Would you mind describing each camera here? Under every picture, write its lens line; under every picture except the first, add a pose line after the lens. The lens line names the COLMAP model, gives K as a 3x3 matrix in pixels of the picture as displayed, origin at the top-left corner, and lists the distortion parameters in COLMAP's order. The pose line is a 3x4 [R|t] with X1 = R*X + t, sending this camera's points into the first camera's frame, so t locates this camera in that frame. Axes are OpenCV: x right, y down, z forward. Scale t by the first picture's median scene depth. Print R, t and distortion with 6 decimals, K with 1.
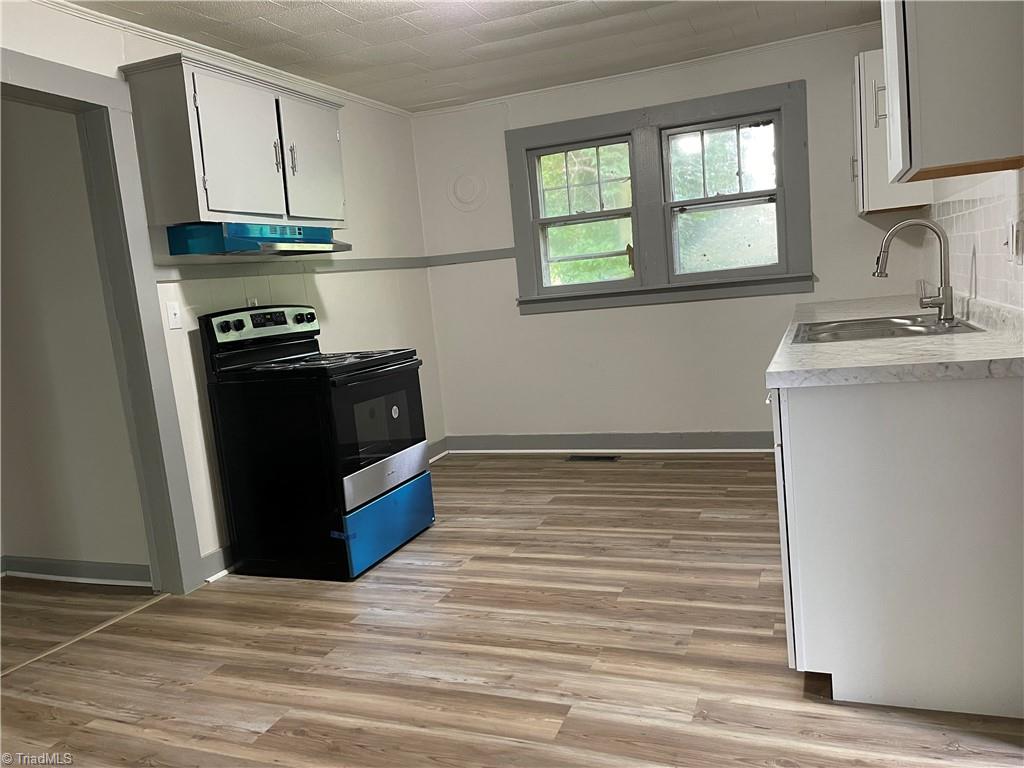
lens RADIAL K [[788.3, 0, 512.0], [0, 788.3, 384.0], [0, 0, 1]] dist [-0.001335, 0.000050]
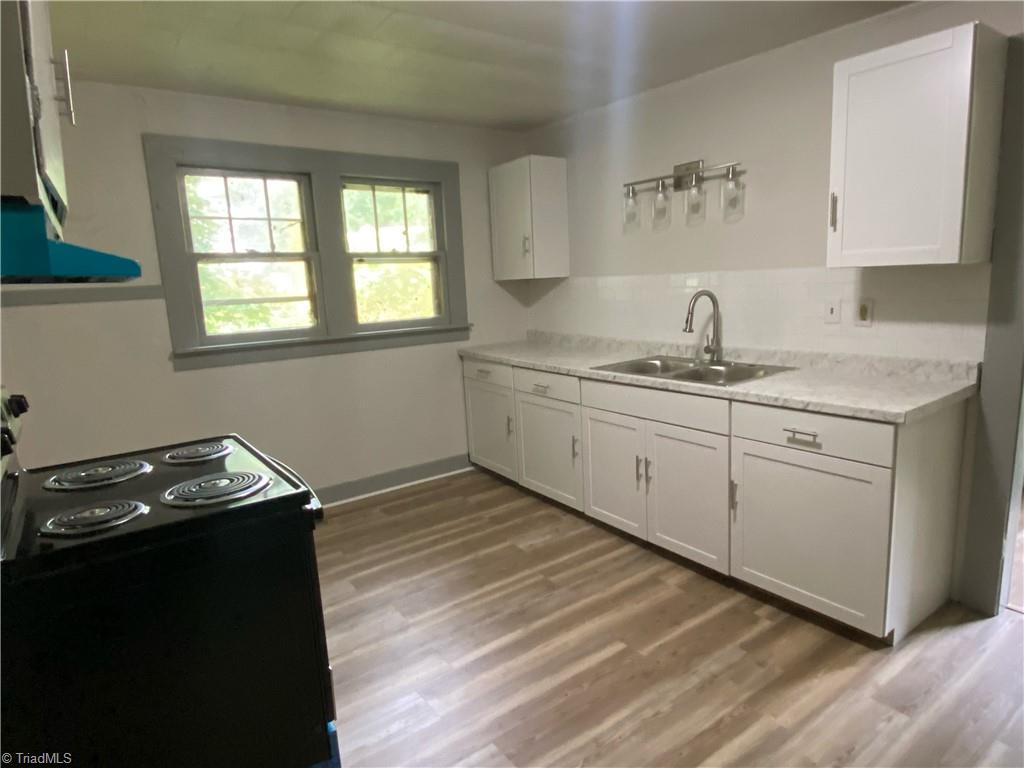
lens RADIAL K [[588.5, 0, 512.0], [0, 588.5, 384.0], [0, 0, 1]] dist [0.002007, -0.001866]
pose [[0.518188, -0.076893, 0.851803, -0.381570], [0.098092, 0.994721, 0.030120, -0.072002], [-0.849623, 0.067947, 0.522995, 0.493309]]
